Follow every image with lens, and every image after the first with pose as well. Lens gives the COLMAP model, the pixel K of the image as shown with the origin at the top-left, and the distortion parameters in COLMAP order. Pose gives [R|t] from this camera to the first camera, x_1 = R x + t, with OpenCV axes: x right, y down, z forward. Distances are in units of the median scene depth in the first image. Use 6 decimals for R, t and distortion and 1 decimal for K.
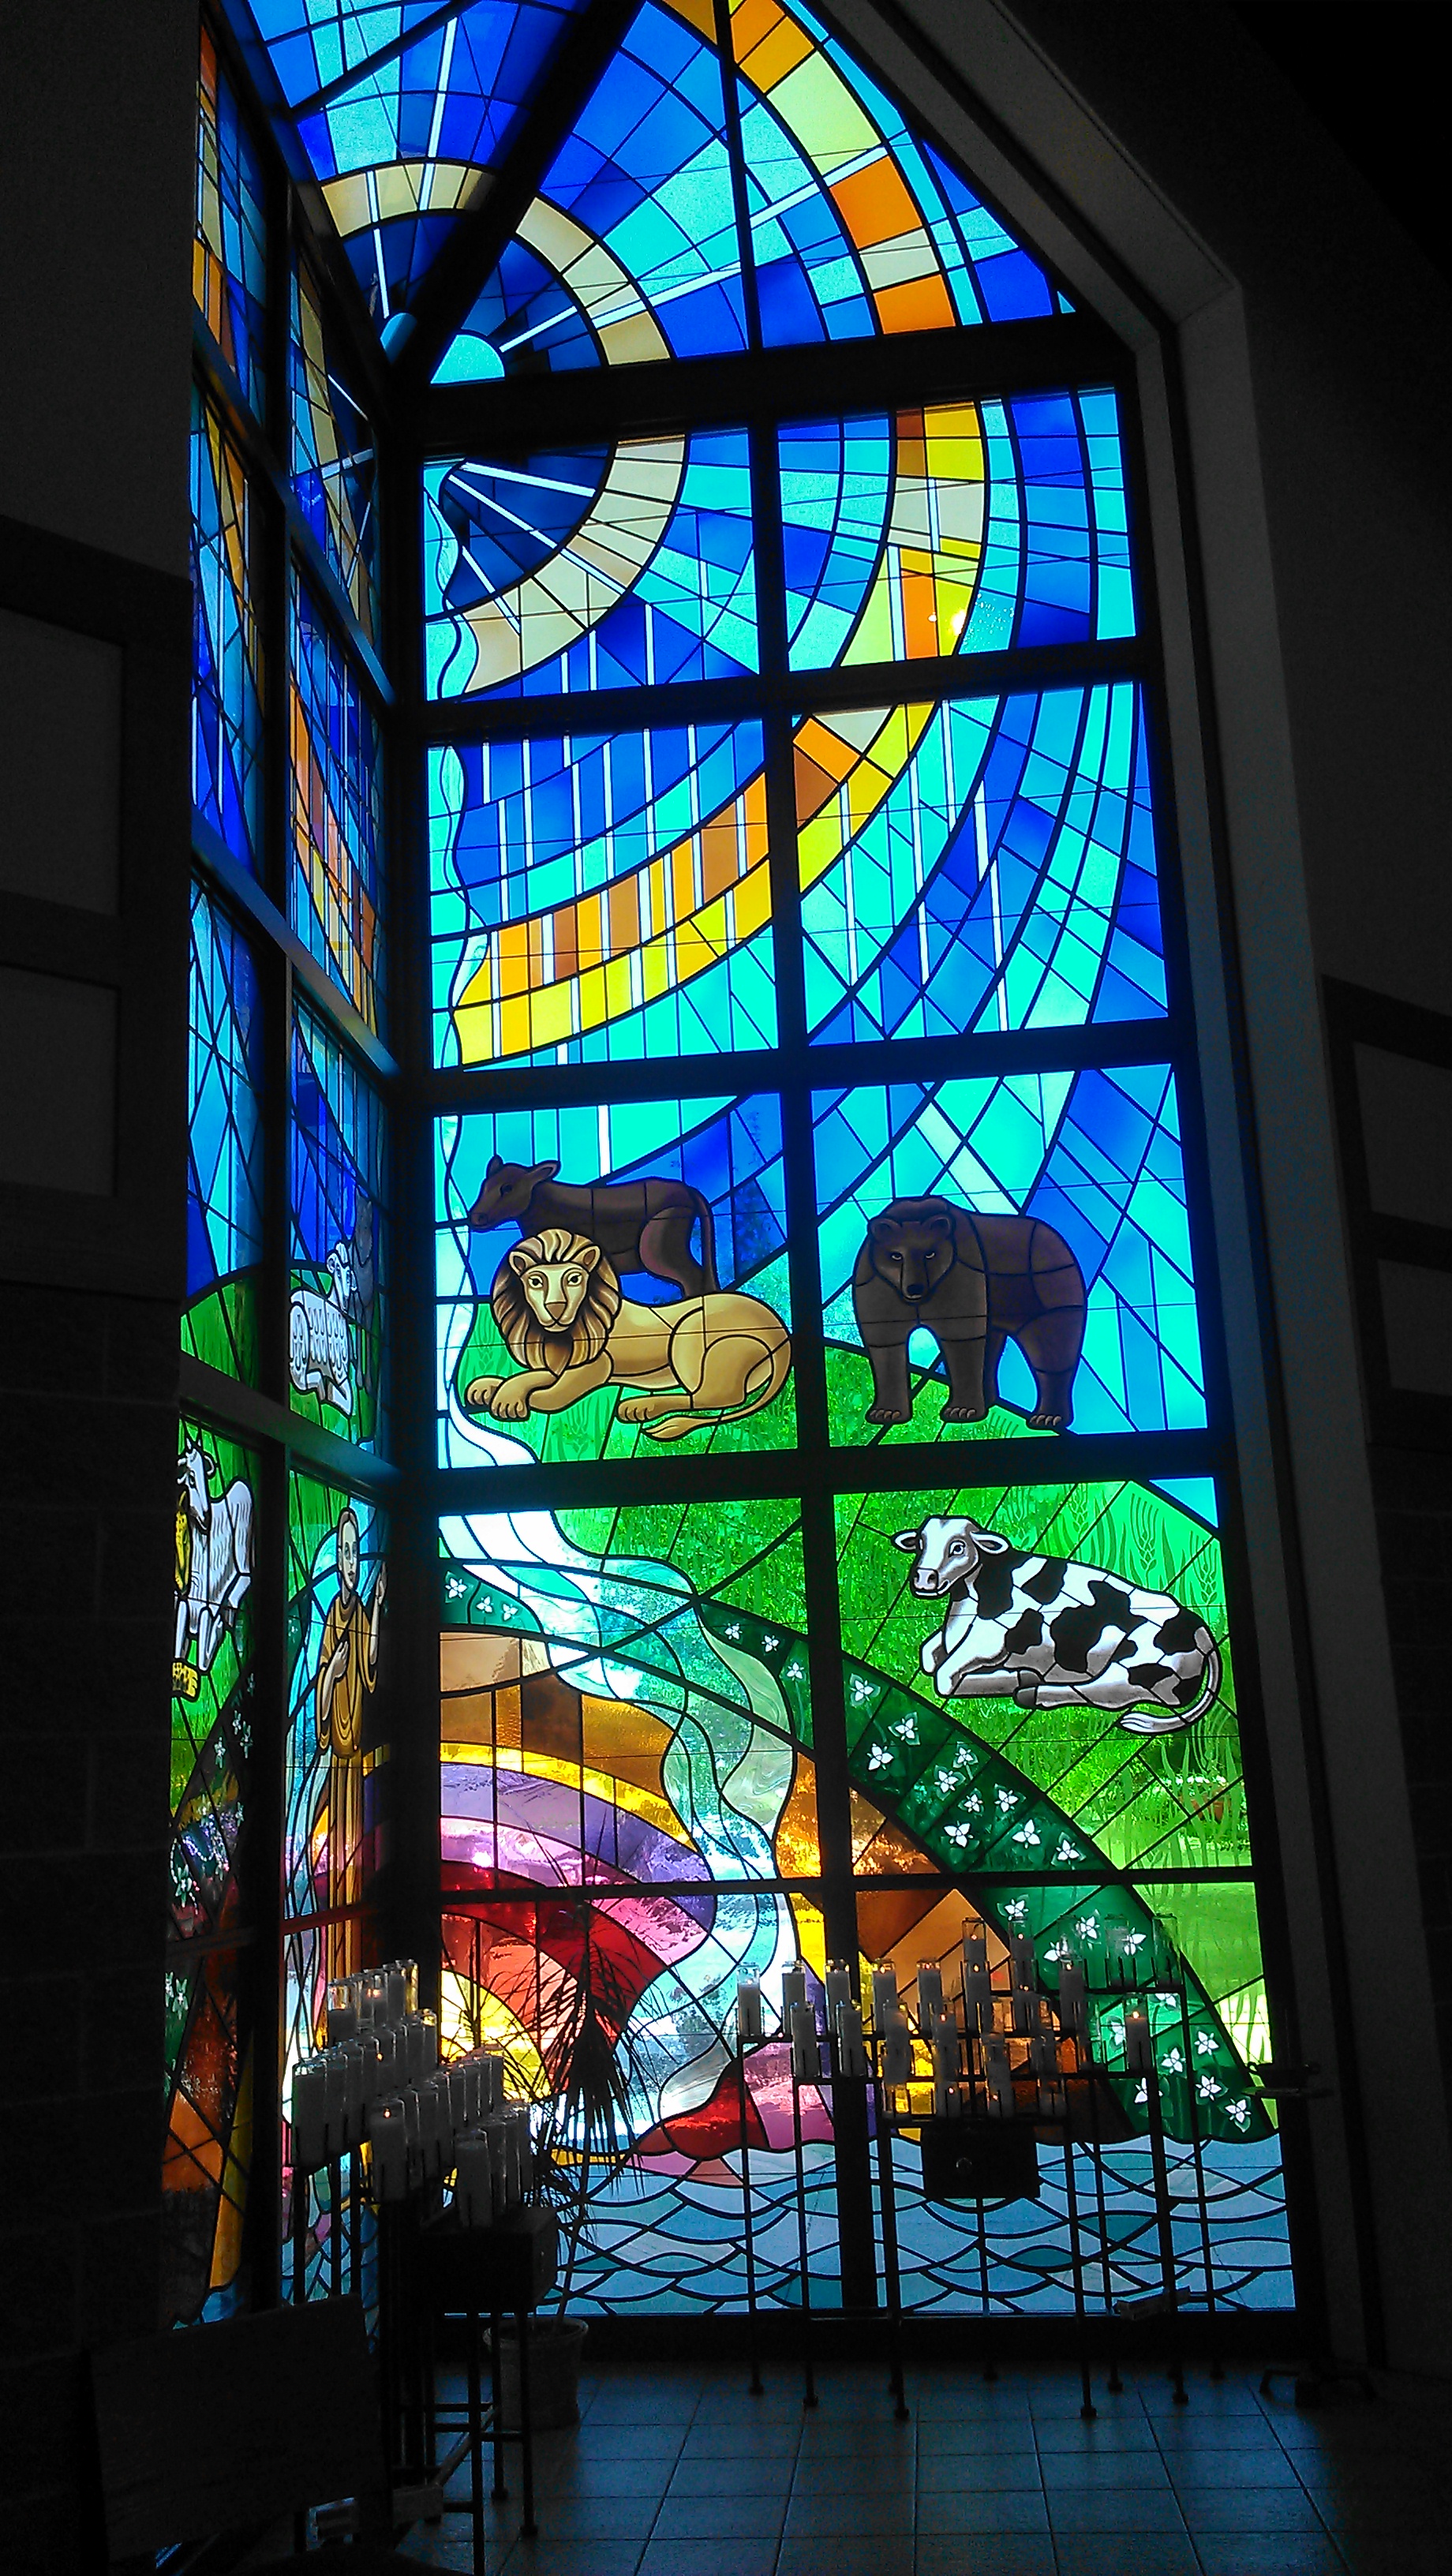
lens RADIAL K [[2058.0, 0, 696.6], [0, 2058.0, 1293.4], [0, 0, 1]] dist [0.126472, -0.244907]
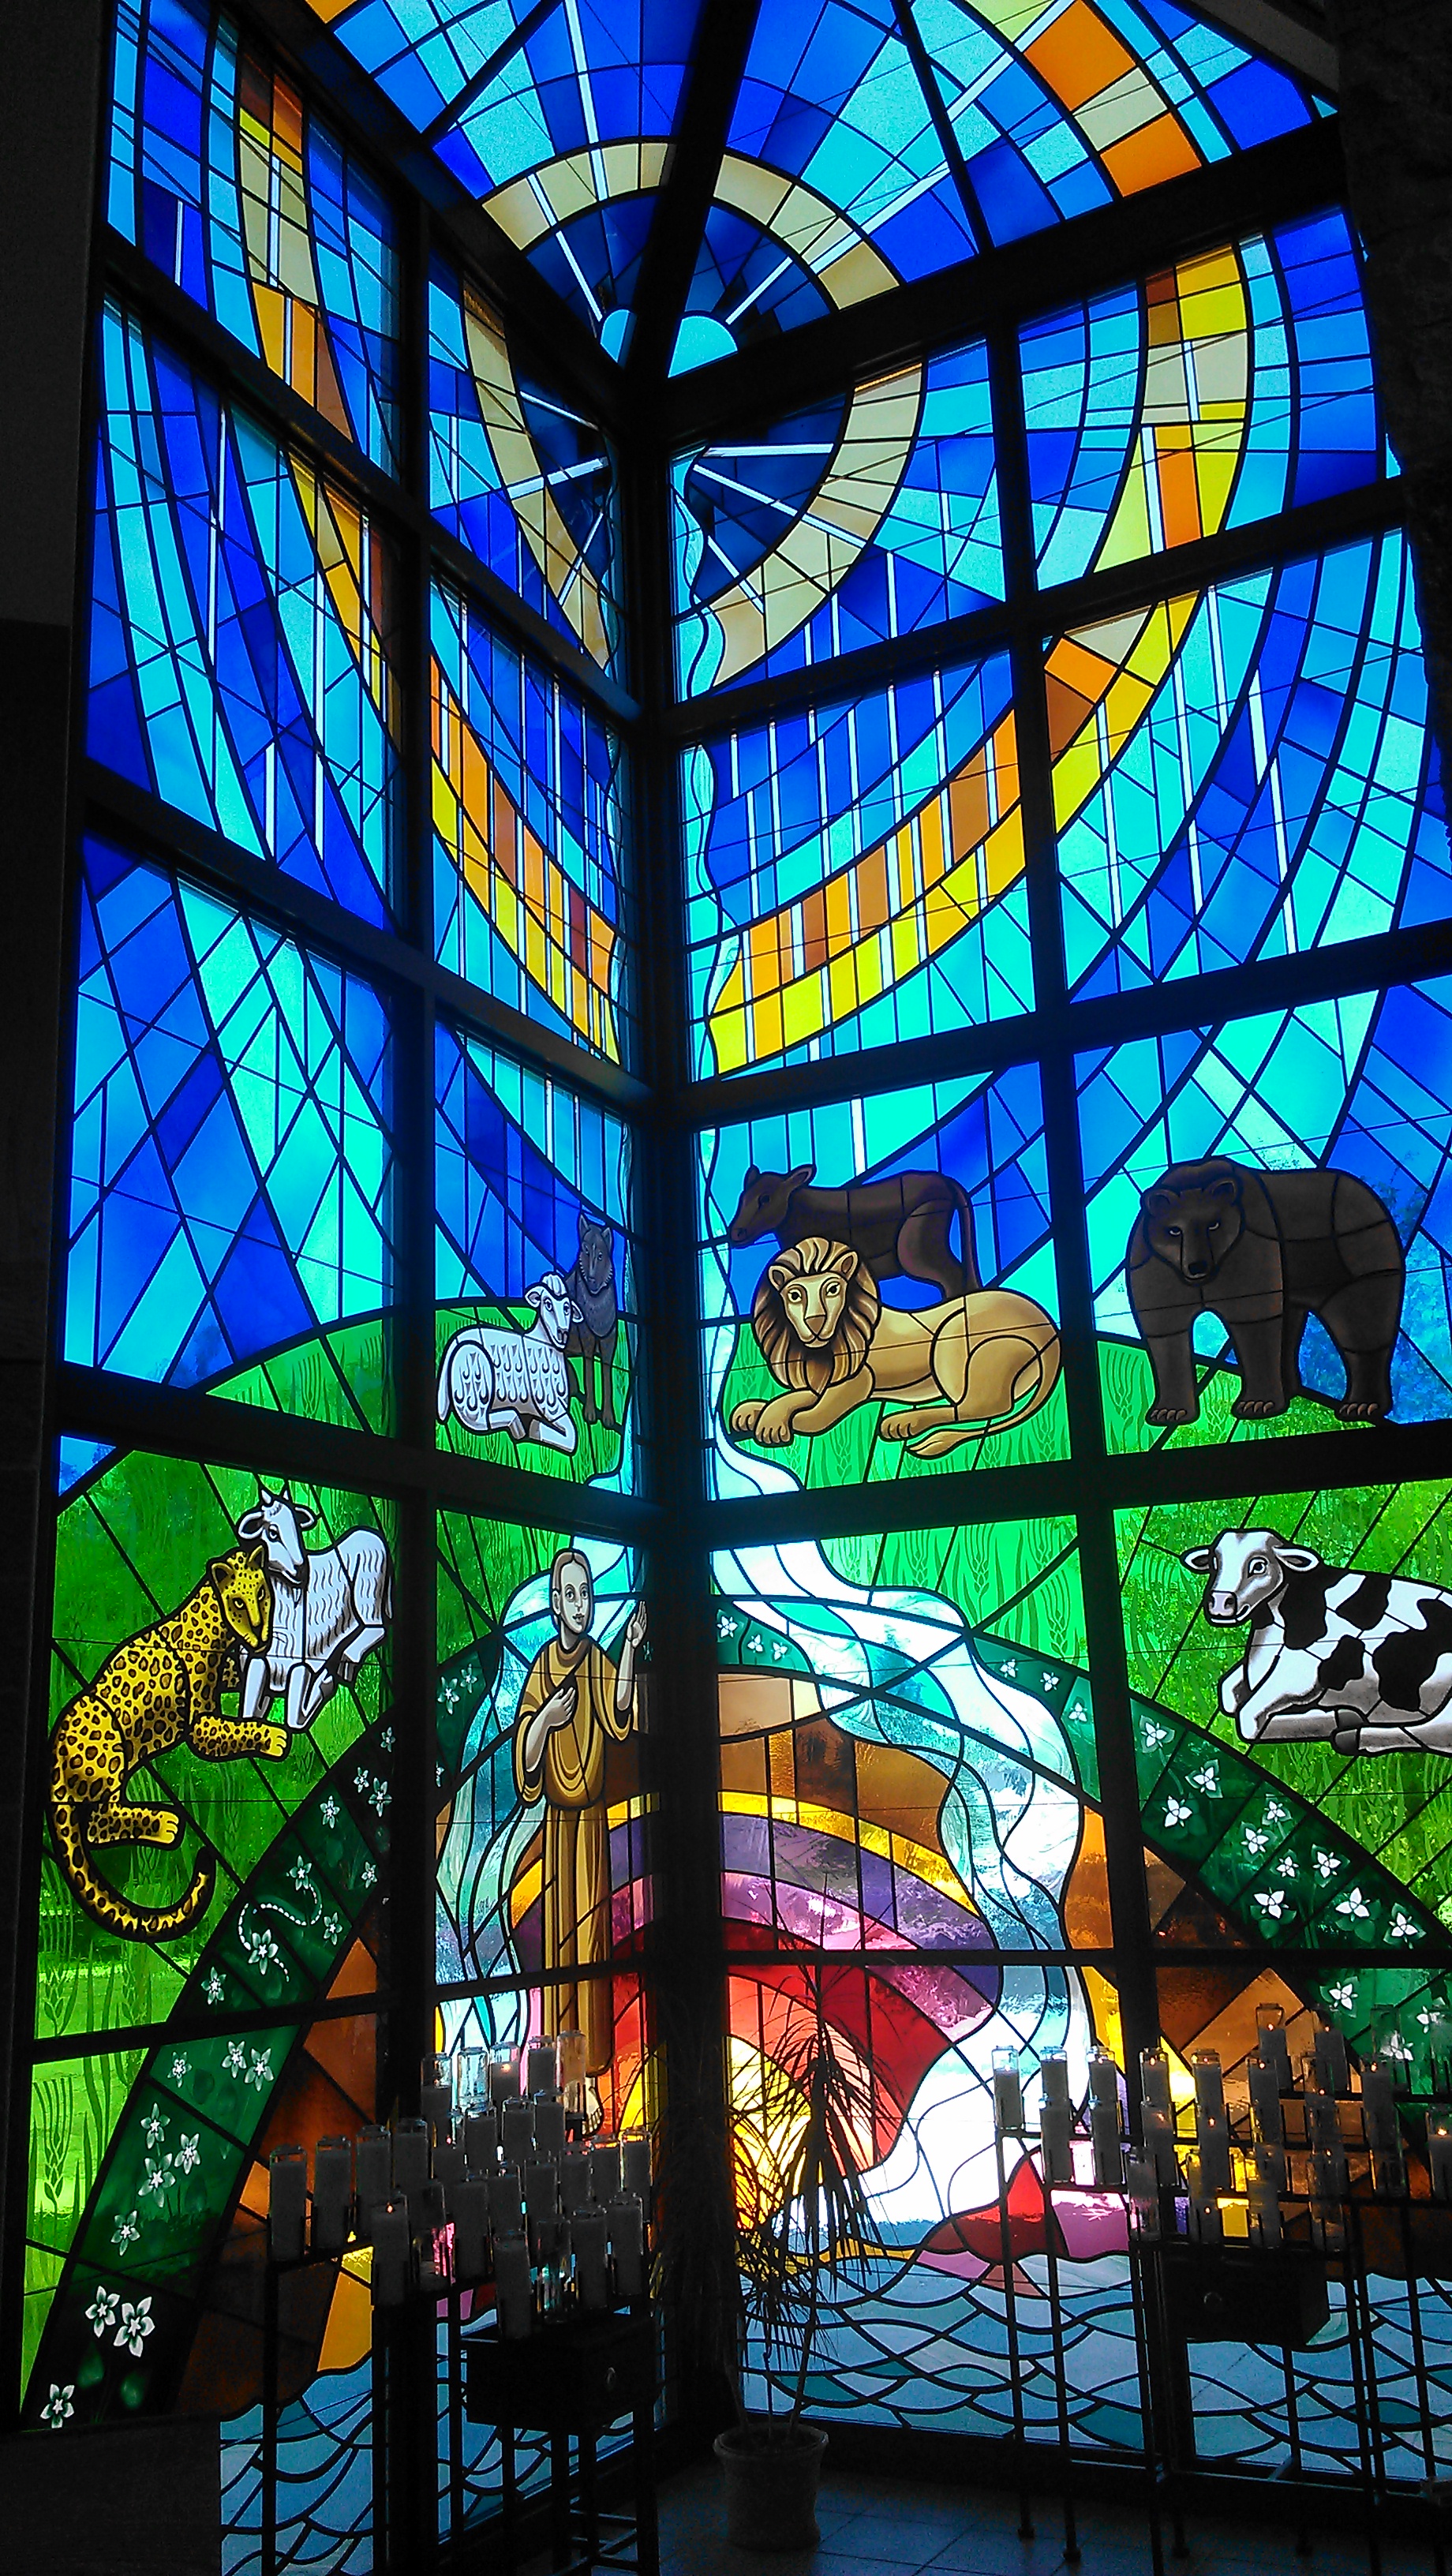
lens RADIAL K [[2058.0, 0, 696.6], [0, 2058.0, 1293.4], [0, 0, 1]] dist [0.126472, -0.244907]
pose [[0.929811, -0.086241, -0.357791, 0.219477], [0.083388, 0.996242, -0.023427, 0.011721], [0.358467, -0.008053, 0.933508, 0.114254]]
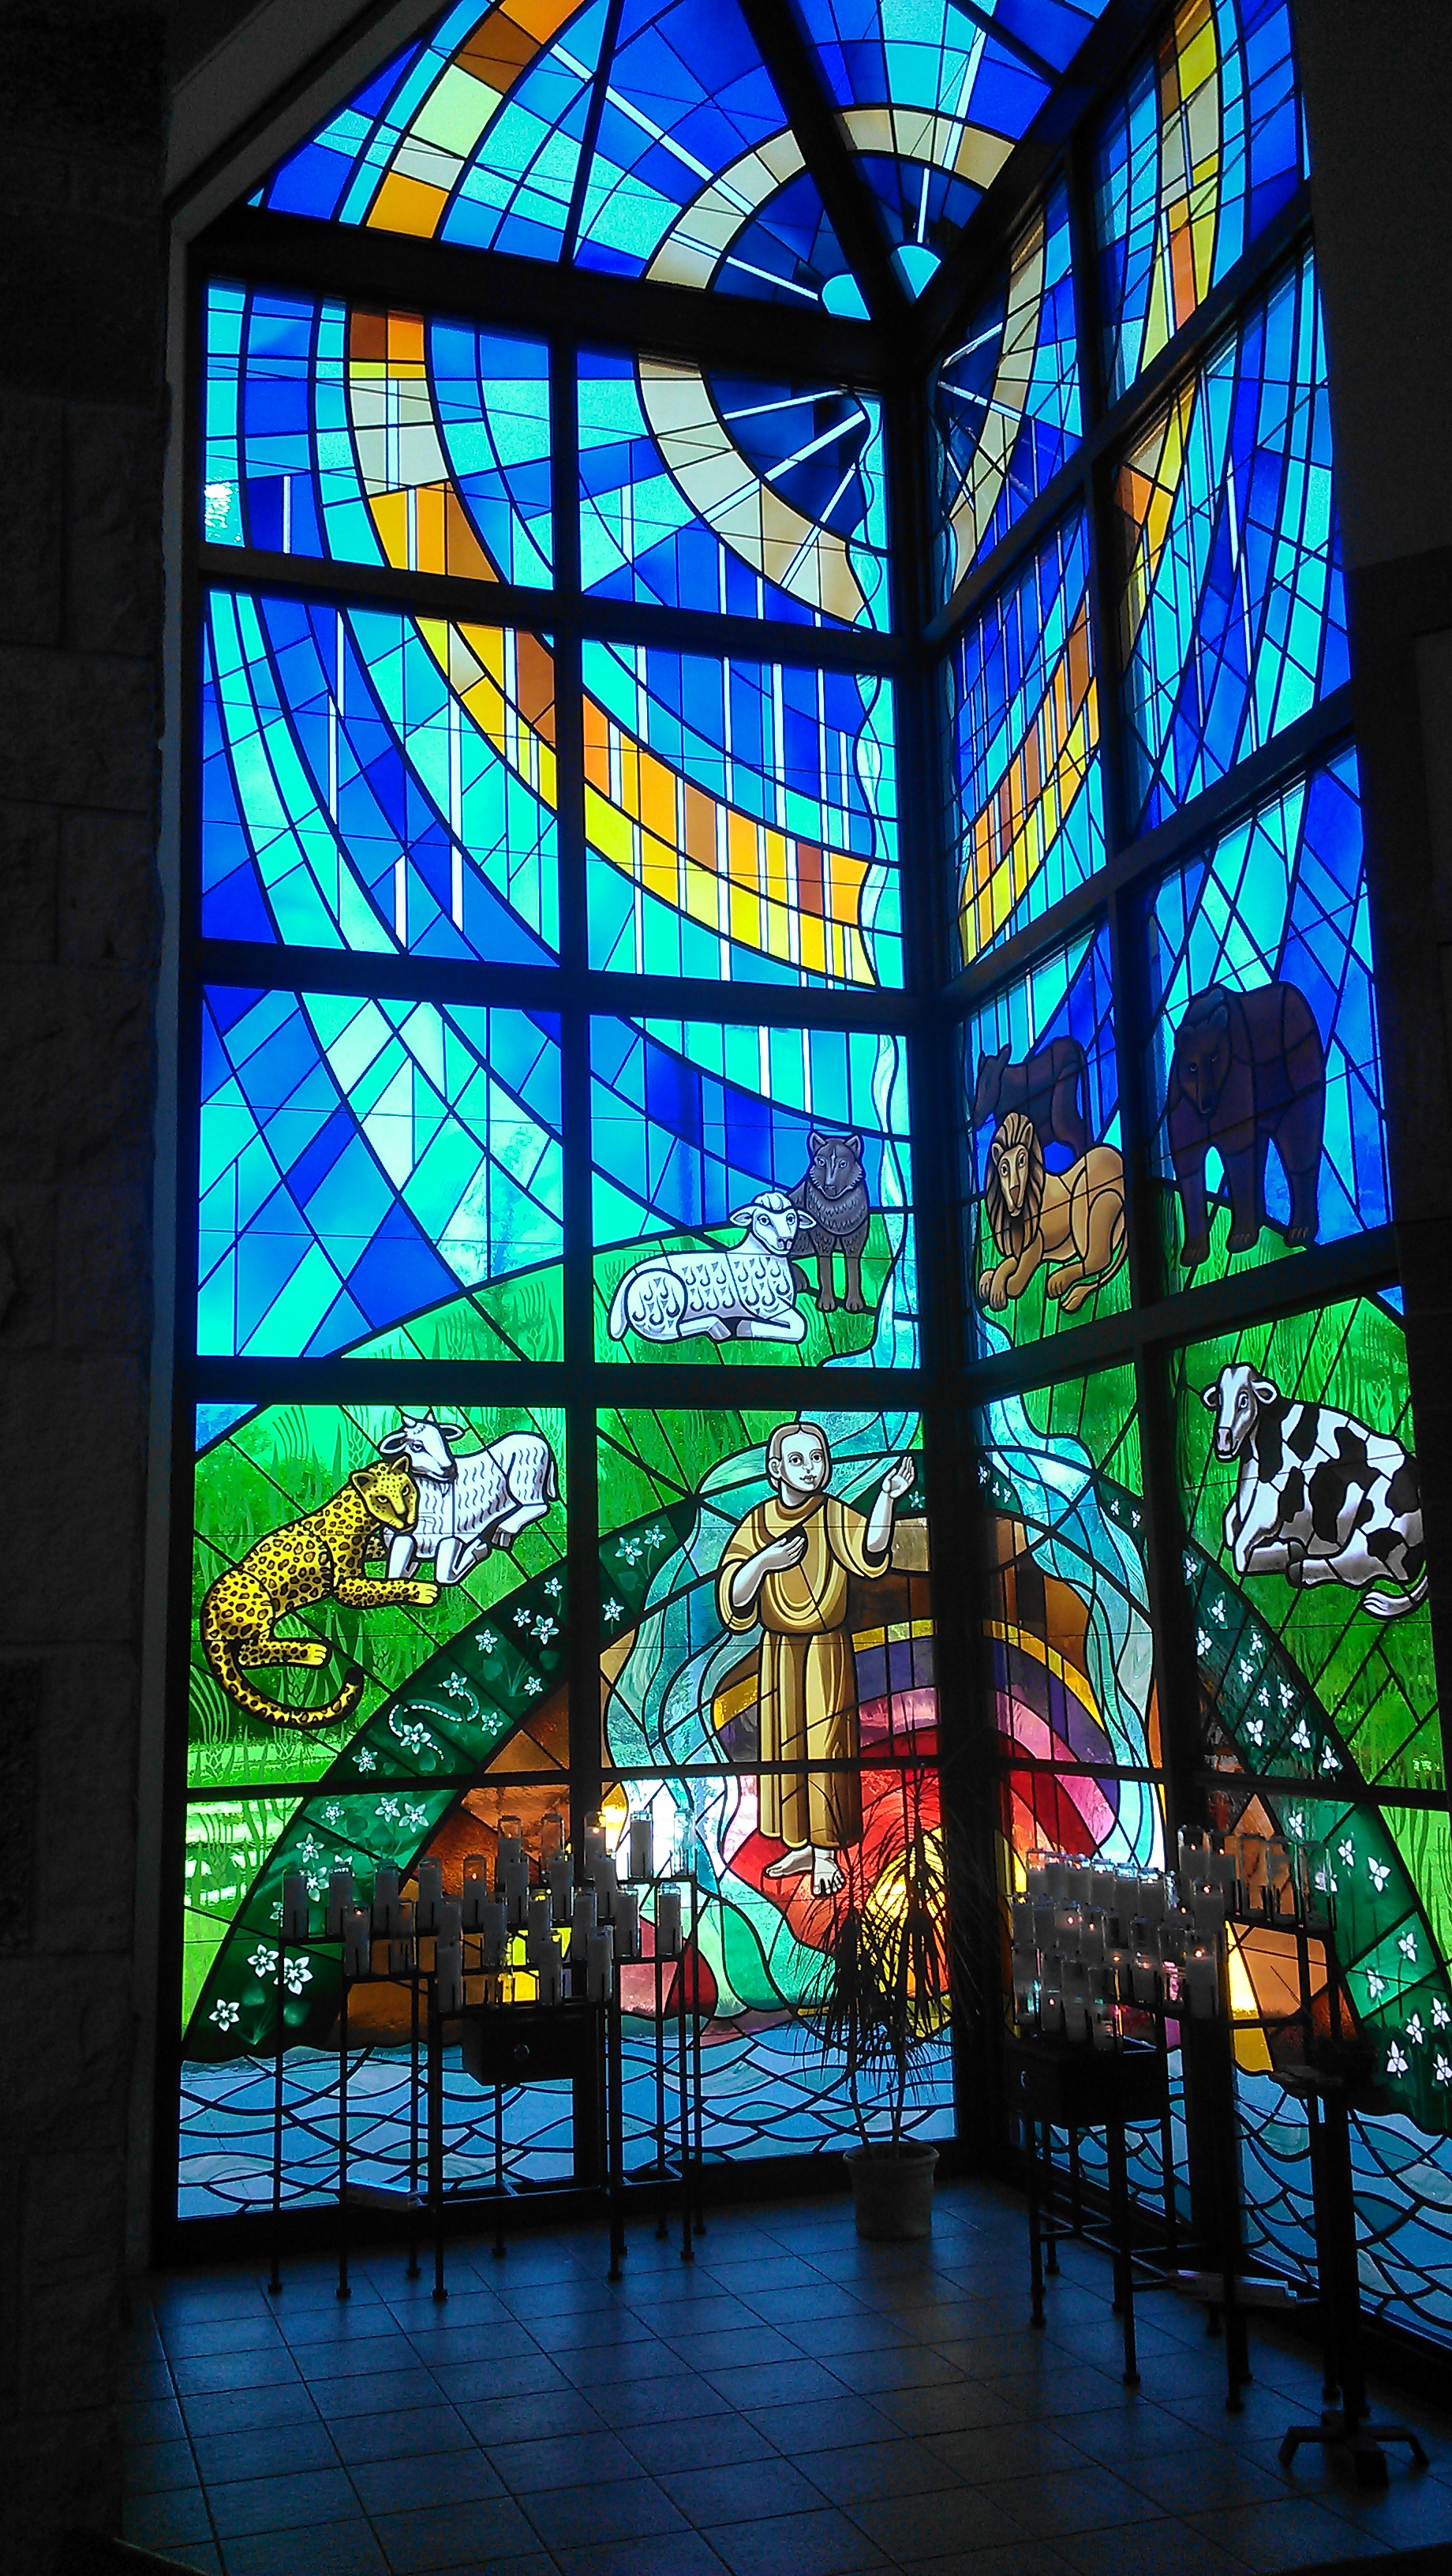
lens RADIAL K [[2058.0, 0, 696.6], [0, 2058.0, 1293.4], [0, 0, 1]] dist [0.126472, -0.244907]
pose [[0.416032, -0.135296, -0.899229, 0.776194], [0.220074, 0.974454, -0.044796, 0.066996], [0.882318, -0.179260, 0.435179, 0.425055]]
